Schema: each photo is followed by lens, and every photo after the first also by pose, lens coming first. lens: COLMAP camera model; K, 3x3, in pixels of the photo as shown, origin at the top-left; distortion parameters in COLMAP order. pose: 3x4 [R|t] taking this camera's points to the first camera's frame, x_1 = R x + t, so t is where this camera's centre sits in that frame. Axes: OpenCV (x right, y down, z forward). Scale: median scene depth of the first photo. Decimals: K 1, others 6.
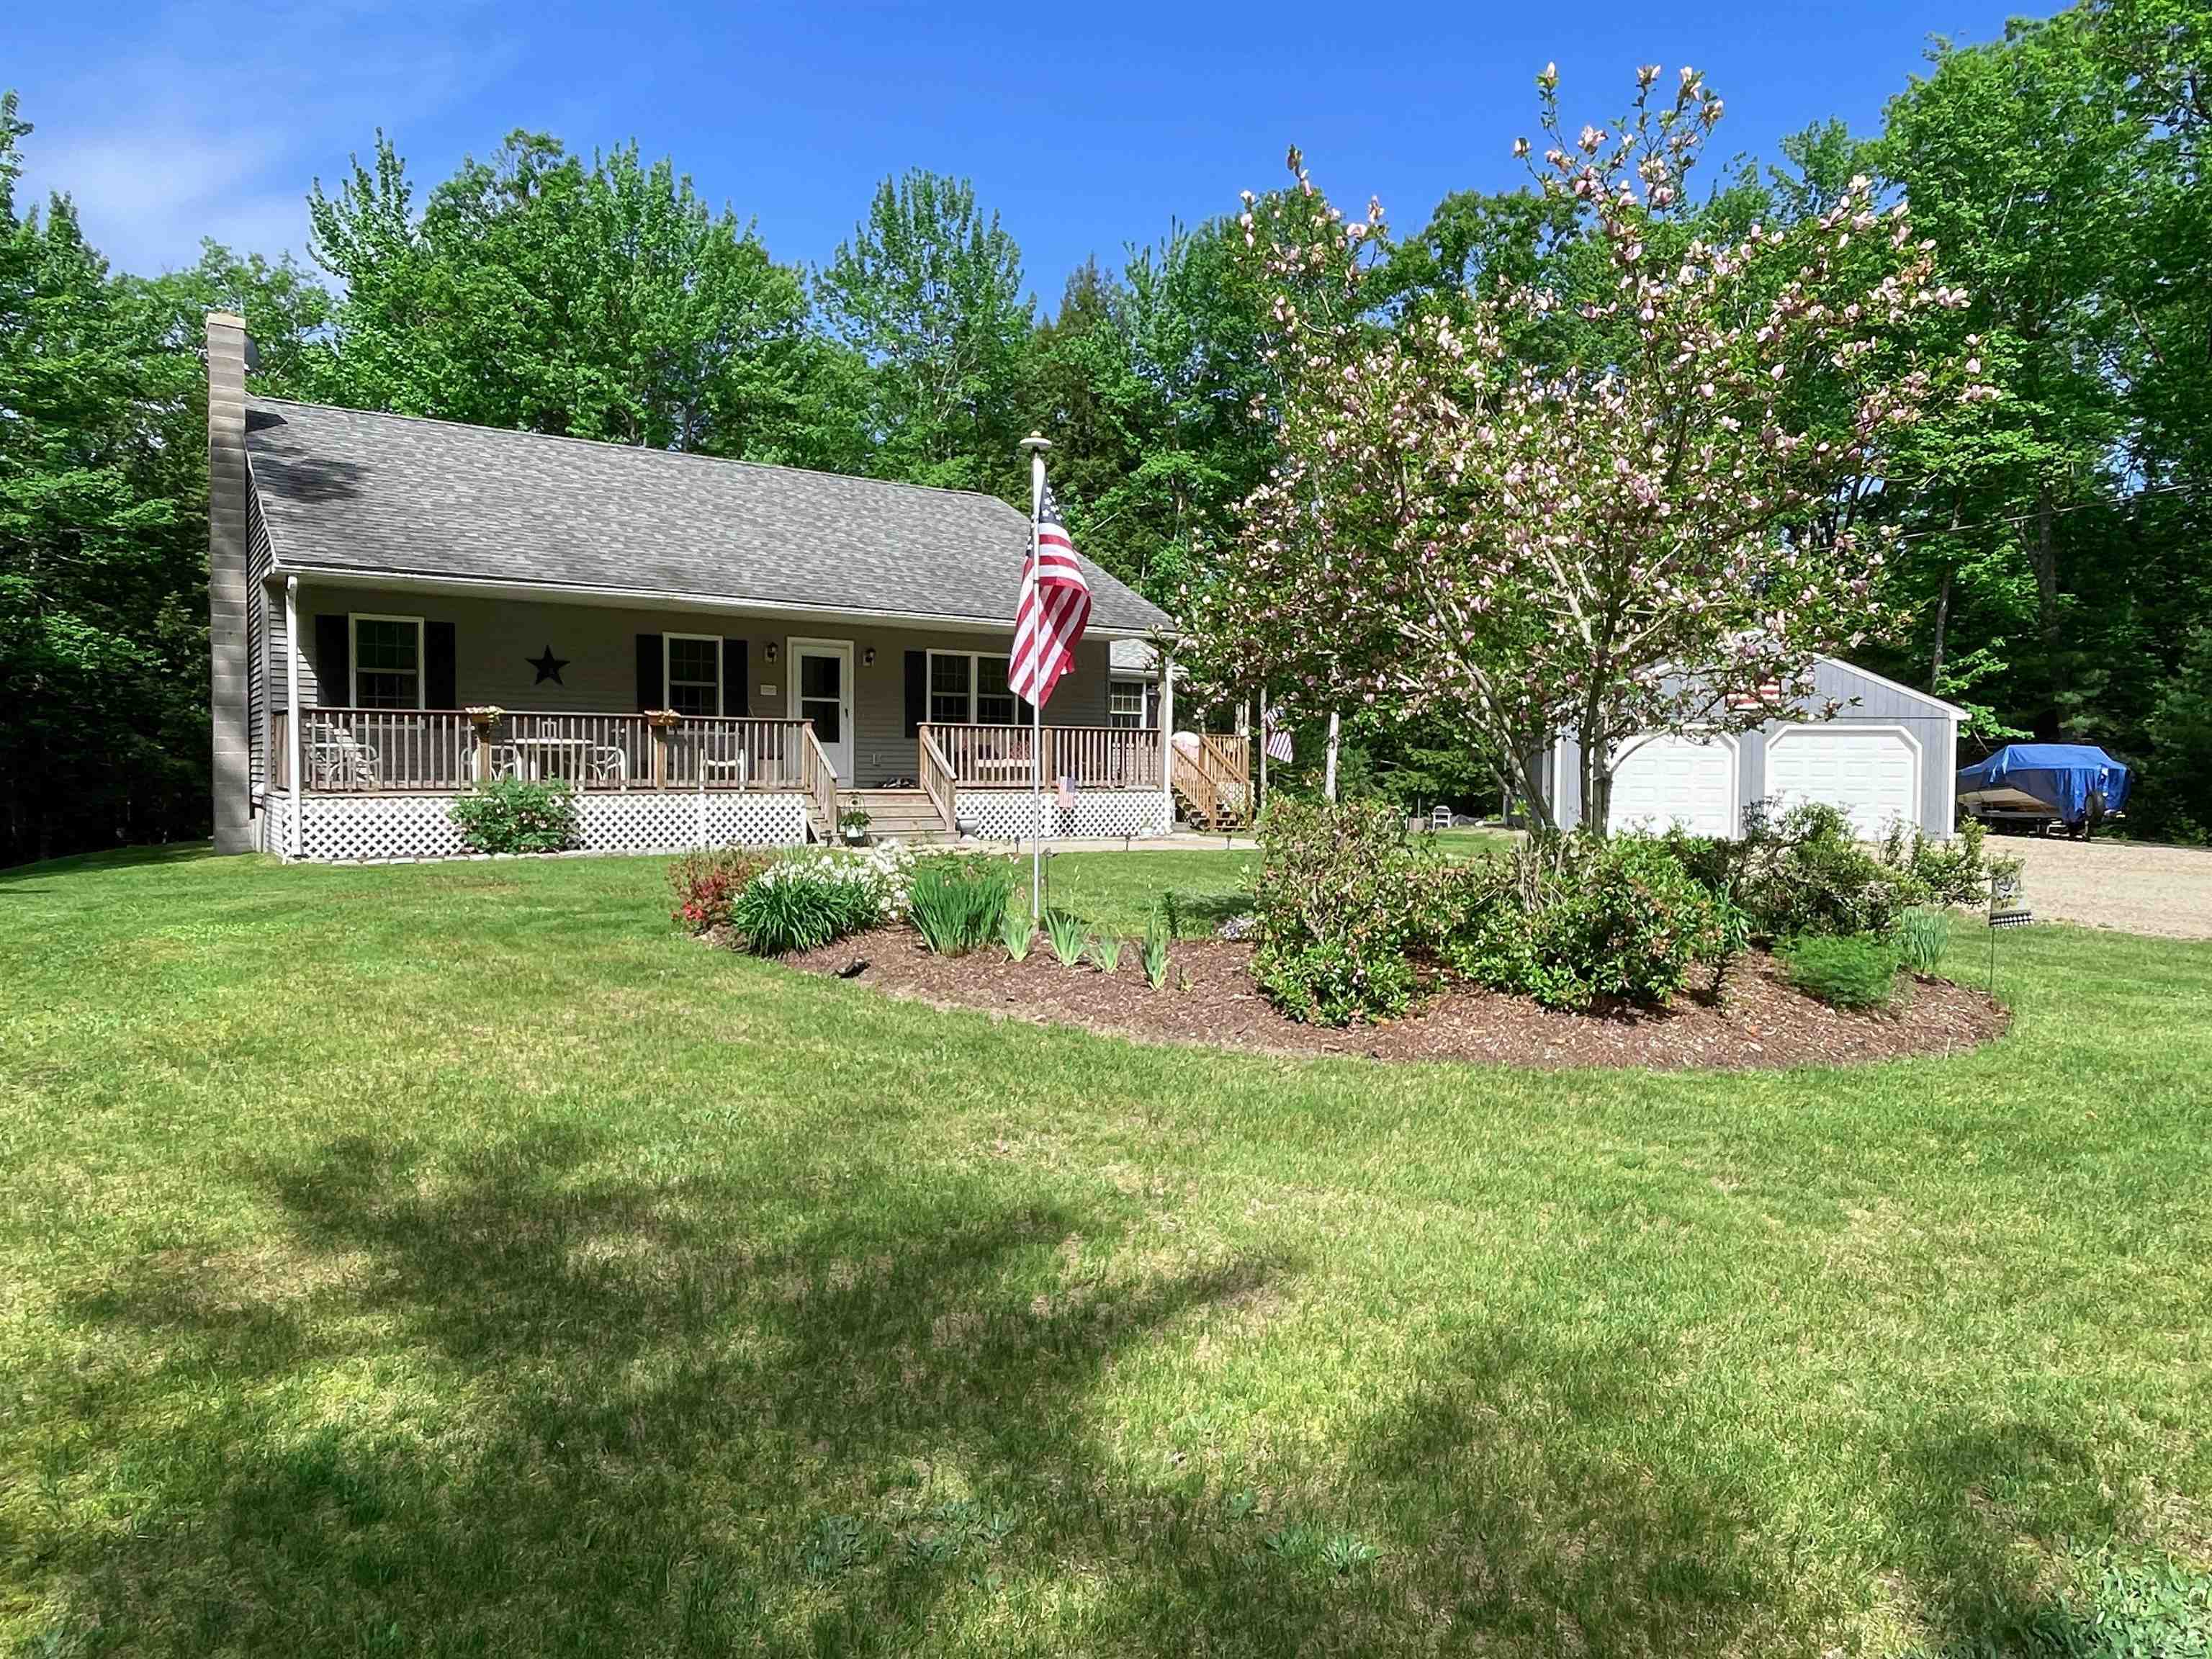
lens RADIAL K [[1397.5, 0, 1100.5], [0, 1397.5, 825.3], [0, 0, 1]] dist [0.006872, -0.002948]
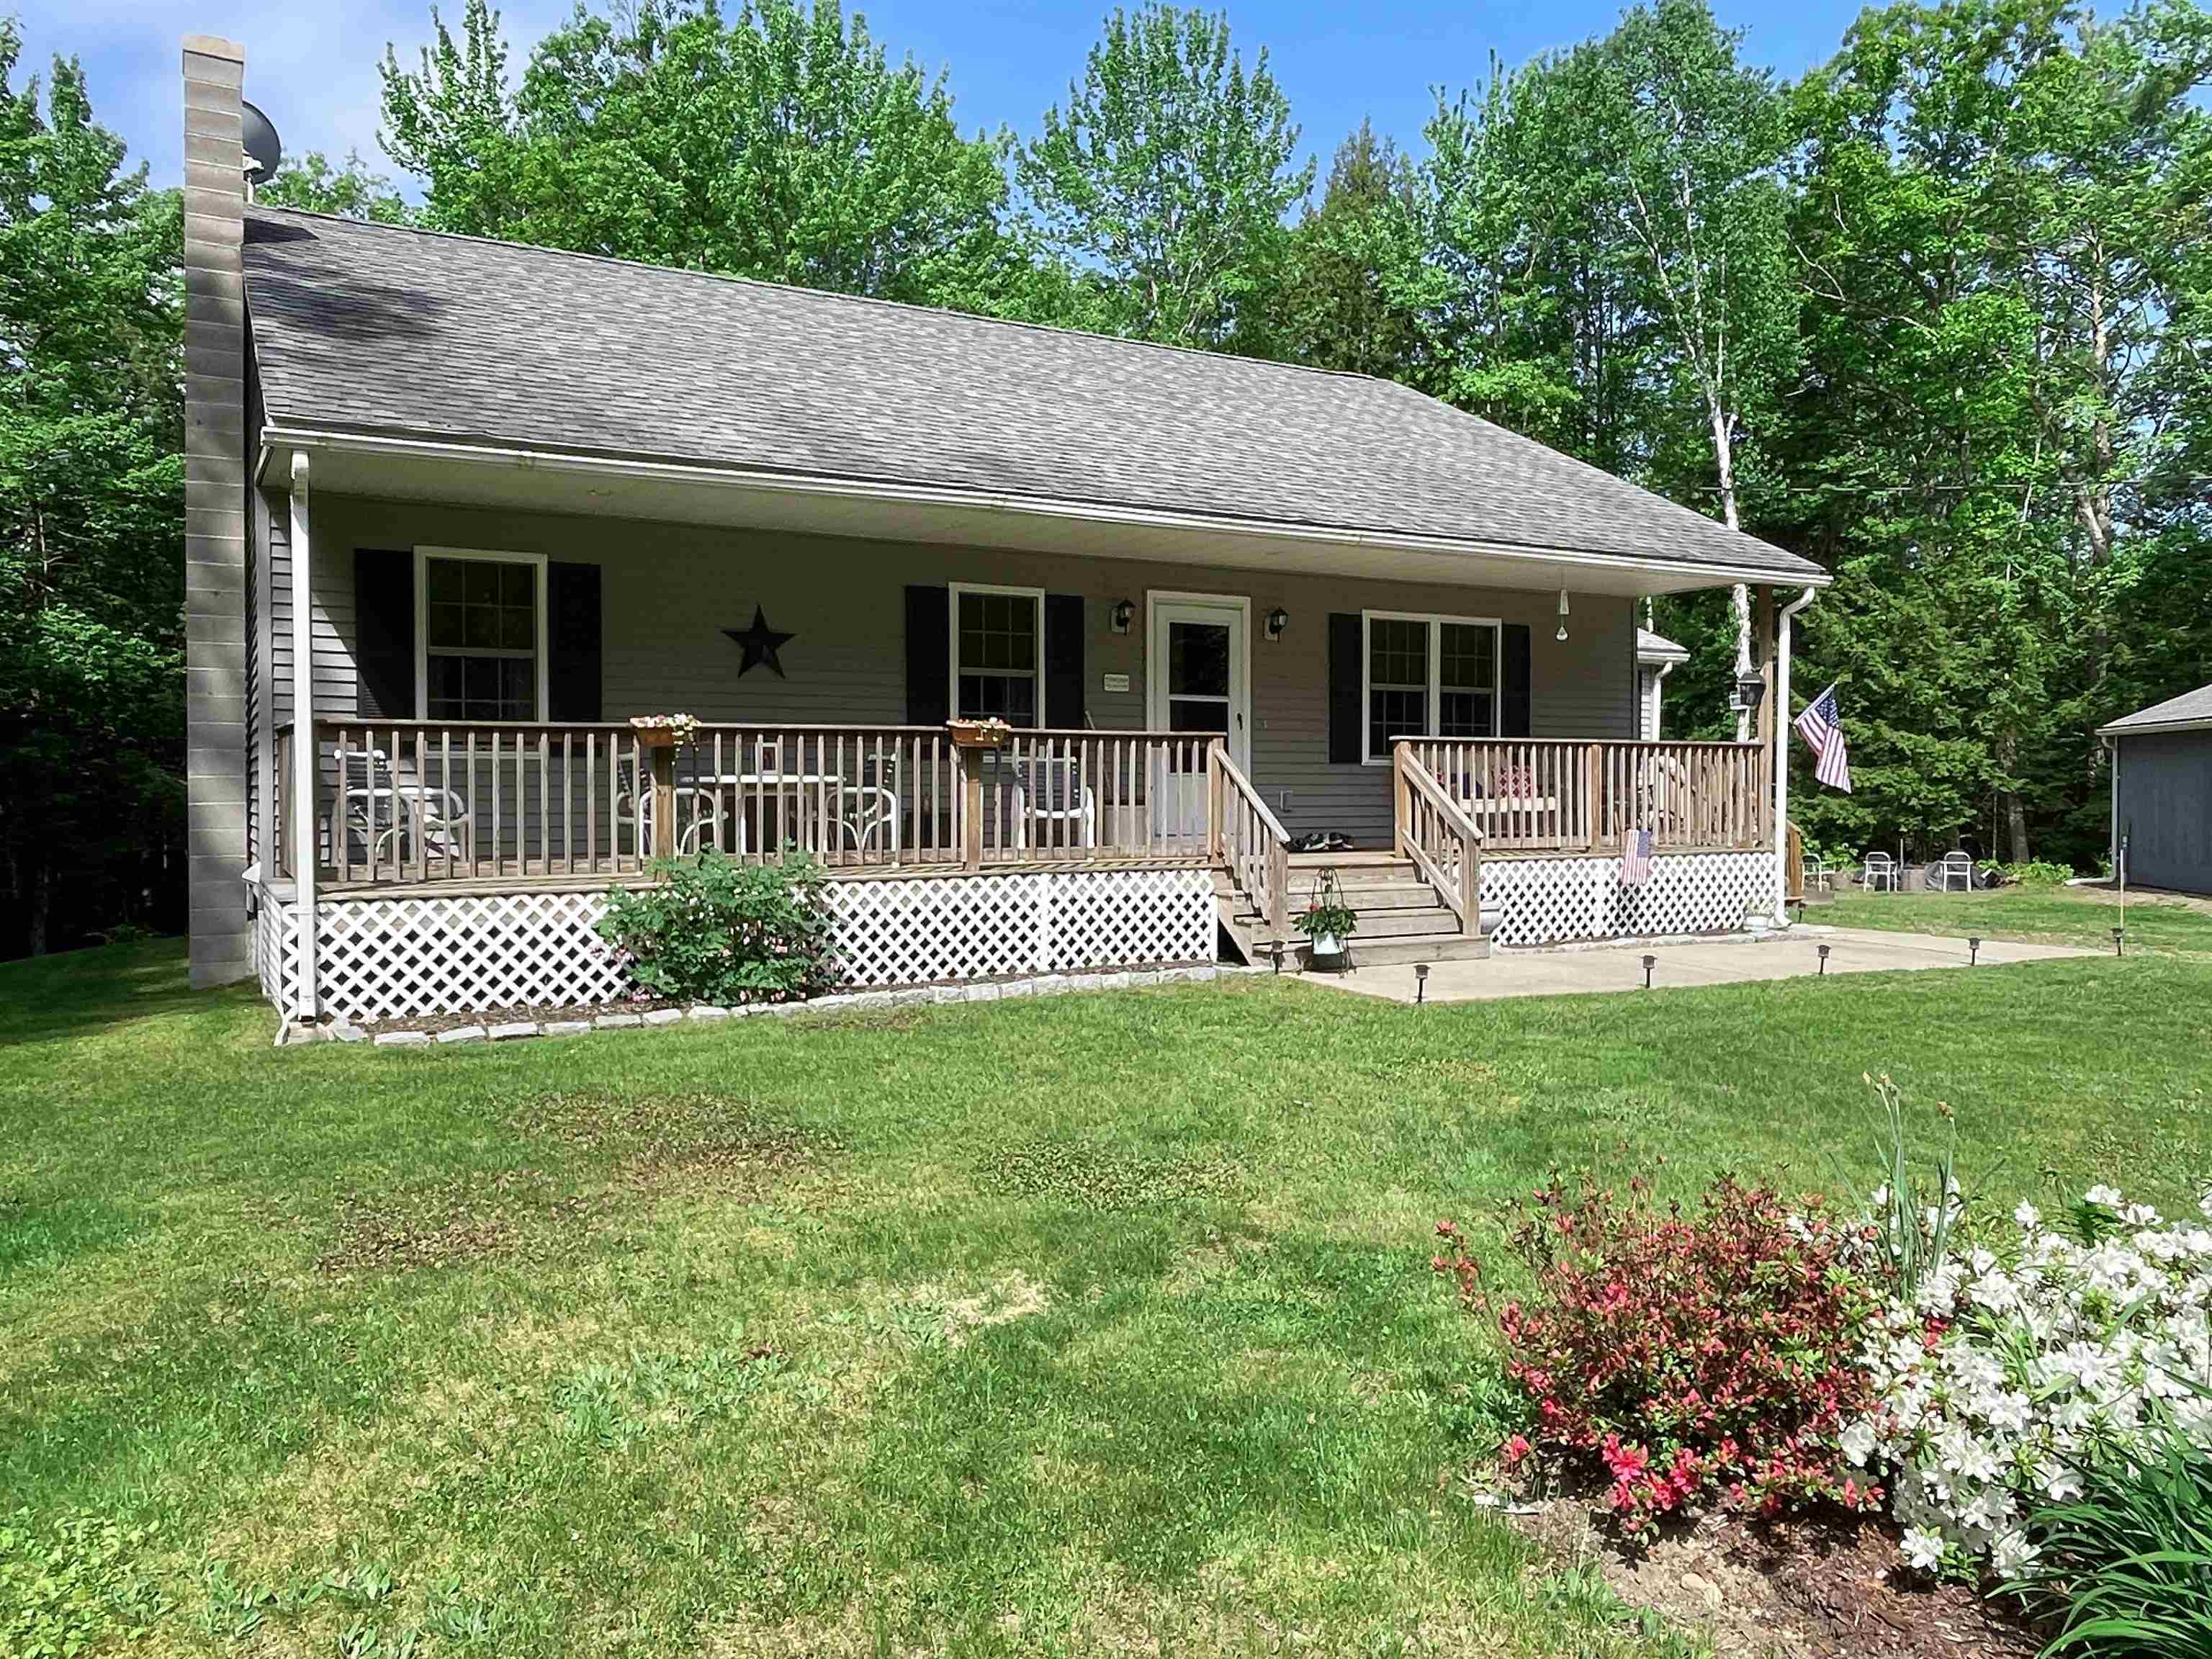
lens RADIAL K [[1589.7, 0, 1105.6], [0, 1589.7, 823.3], [0, 0, 1]] dist [0.010747, -0.010738]
pose [[0.995771, -0.006804, -0.091617, -0.183054], [0.005015, 0.999792, -0.019750, -0.026267], [0.091733, 0.019207, 0.995598, 0.352180]]
